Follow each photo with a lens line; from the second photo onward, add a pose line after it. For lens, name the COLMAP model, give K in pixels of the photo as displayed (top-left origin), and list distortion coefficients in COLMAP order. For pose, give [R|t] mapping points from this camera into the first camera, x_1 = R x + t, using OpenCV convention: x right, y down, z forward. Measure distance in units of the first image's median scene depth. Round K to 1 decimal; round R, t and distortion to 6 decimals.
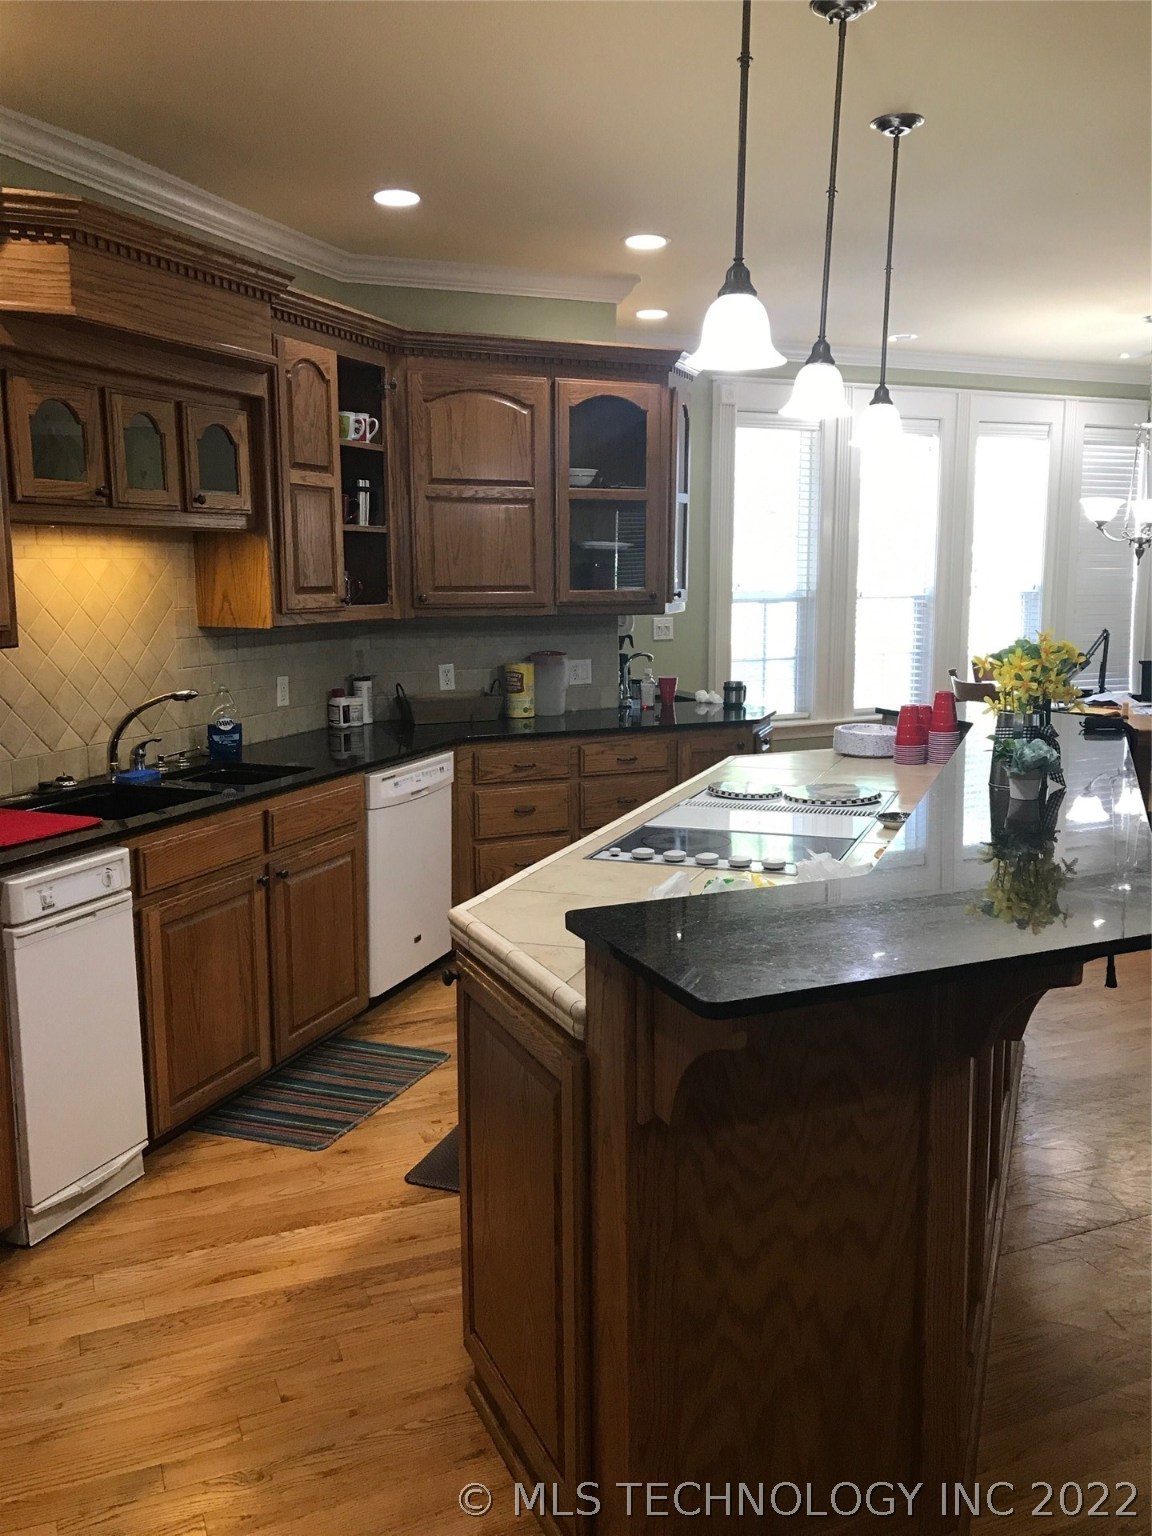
lens RADIAL K [[1259.7, 0, 576.0], [0, 1259.7, 768.0], [0, 0, 1]] dist [0.006688, 0.008719]
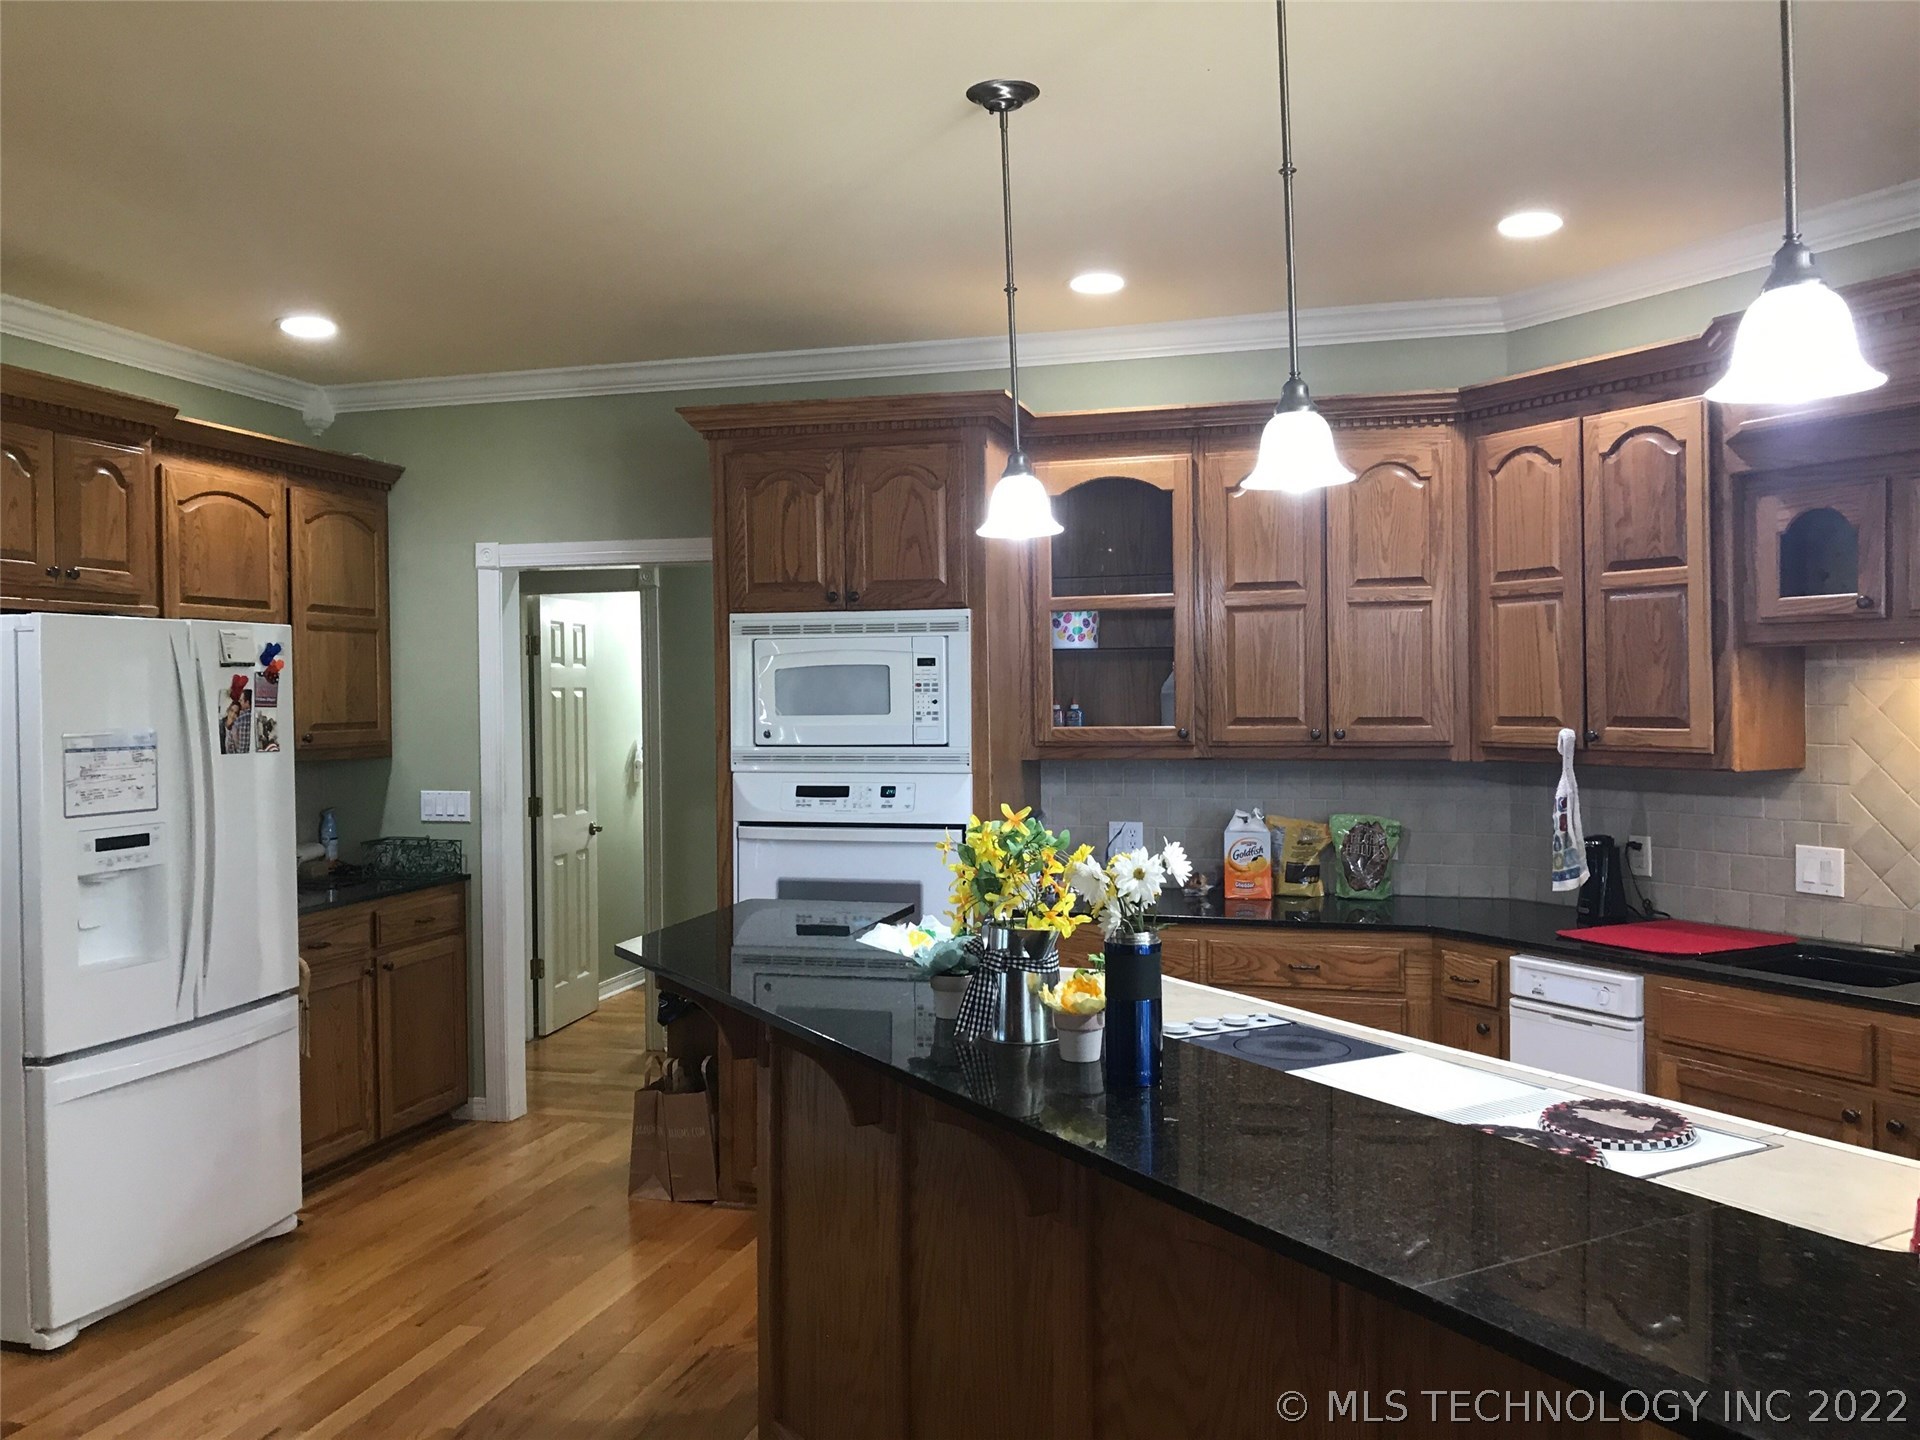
lens RADIAL K [[1574.6, 0, 960.0], [0, 1574.6, 720.0], [0, 0, 1]] dist [0.006688, 0.008719]
pose [[0.480411, 0.008126, -0.877006, 1.037539], [-0.126325, 0.990171, -0.060024, -0.098725], [0.867898, 0.139624, 0.476716, 0.595901]]
